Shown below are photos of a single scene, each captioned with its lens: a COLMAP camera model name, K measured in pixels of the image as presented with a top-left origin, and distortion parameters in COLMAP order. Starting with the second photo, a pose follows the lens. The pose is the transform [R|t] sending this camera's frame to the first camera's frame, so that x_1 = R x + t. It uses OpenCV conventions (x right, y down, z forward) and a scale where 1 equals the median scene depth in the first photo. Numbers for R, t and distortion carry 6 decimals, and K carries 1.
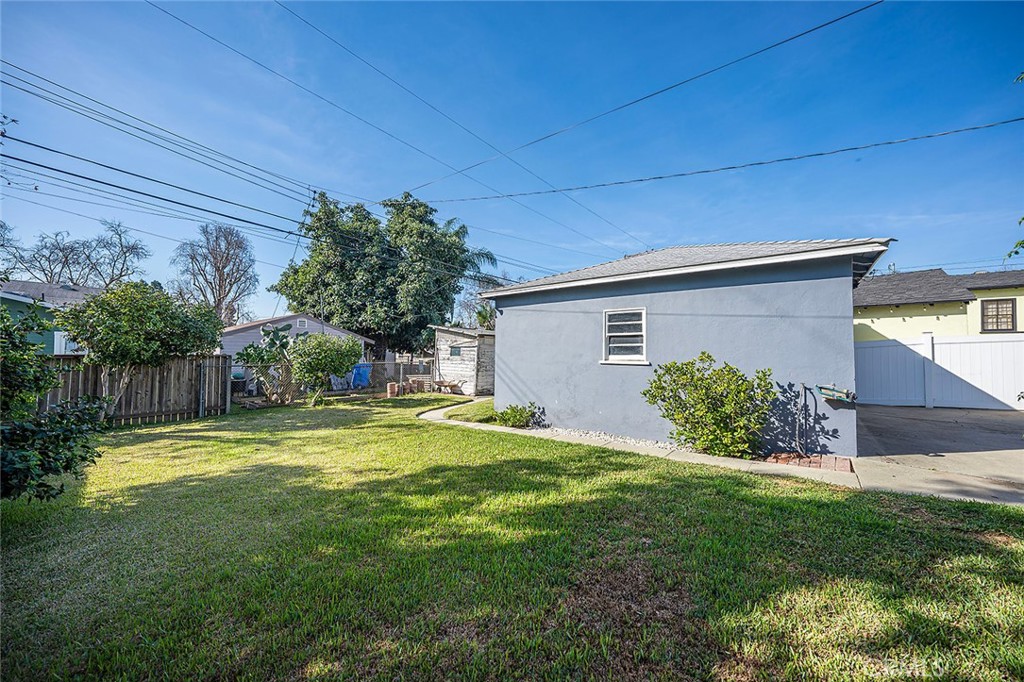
lens RADIAL K [[353.9, 0, 512.0], [0, 353.9, 341.0], [0, 0, 1]] dist [-0.019663, 0.005470]
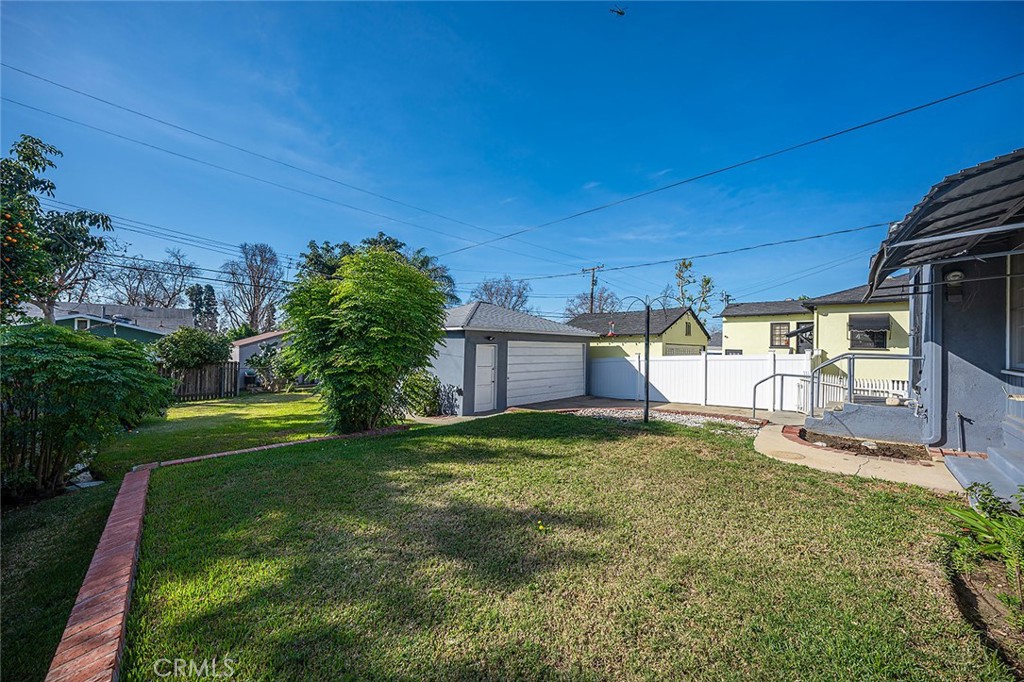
lens RADIAL K [[353.9, 0, 512.0], [0, 353.9, 341.0], [0, 0, 1]] dist [-0.019663, 0.005470]
pose [[0.996361, 0.004341, -0.085124, 0.481911], [-0.003002, 0.999870, 0.015848, -0.067602], [0.085182, -0.015535, 0.996244, -0.424790]]
